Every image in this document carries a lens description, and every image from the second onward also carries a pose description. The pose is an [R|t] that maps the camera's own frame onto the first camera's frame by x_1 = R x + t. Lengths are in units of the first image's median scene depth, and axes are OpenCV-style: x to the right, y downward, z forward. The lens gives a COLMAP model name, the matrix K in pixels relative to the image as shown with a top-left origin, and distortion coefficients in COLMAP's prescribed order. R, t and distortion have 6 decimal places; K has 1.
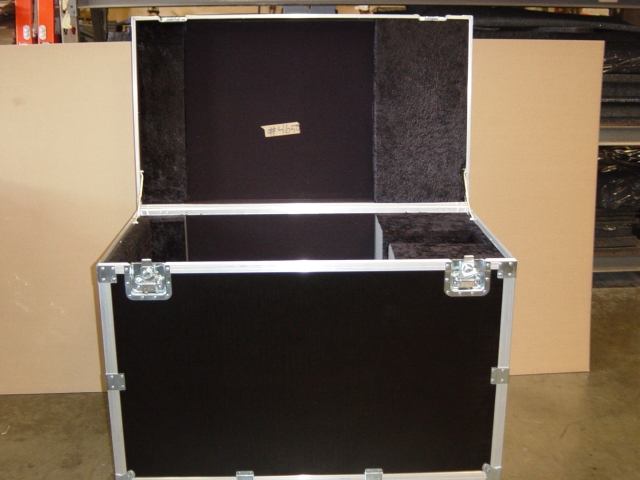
lens RADIAL K [[834.0, 0, 320.0], [0, 834.0, 240.0], [0, 0, 1]] dist [-0.103777, 0.033785]
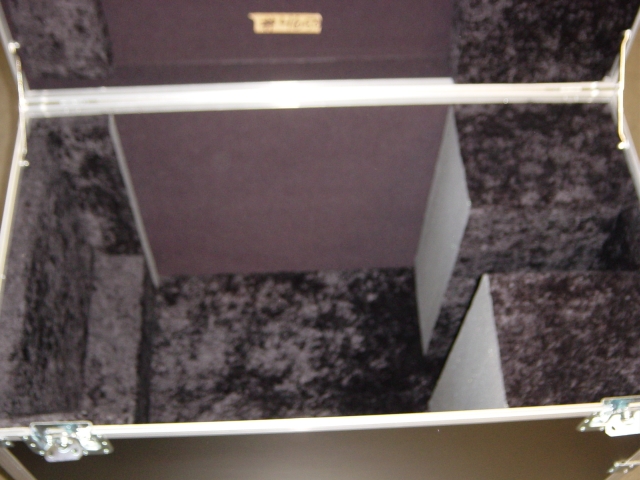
lens RADIAL K [[834.0, 0, 320.0], [0, 834.0, 240.0], [0, 0, 1]] dist [-0.103777, 0.033785]
pose [[0.999209, -0.007452, 0.039054, -0.054389], [-0.021113, 0.732883, 0.680027, -0.419728], [-0.033690, -0.680314, 0.732146, 0.649651]]
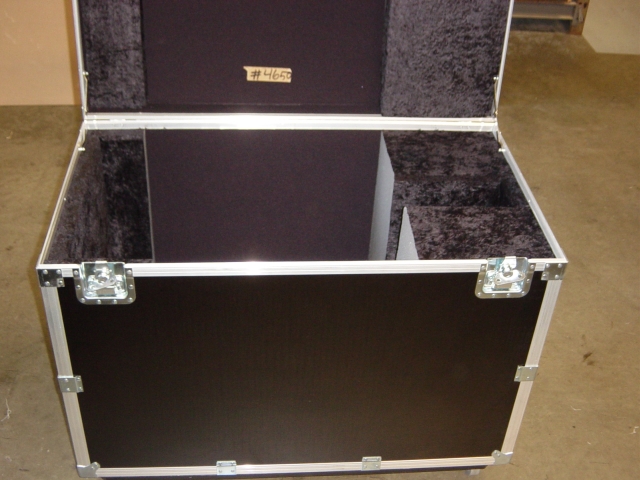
lens RADIAL K [[834.0, 0, 320.0], [0, 834.0, 240.0], [0, 0, 1]] dist [-0.103777, 0.033785]
pose [[0.997816, 0.015203, 0.064276, -0.052876], [-0.036394, 0.938640, 0.342973, -0.252548], [-0.055118, -0.344563, 0.937144, 0.258169]]
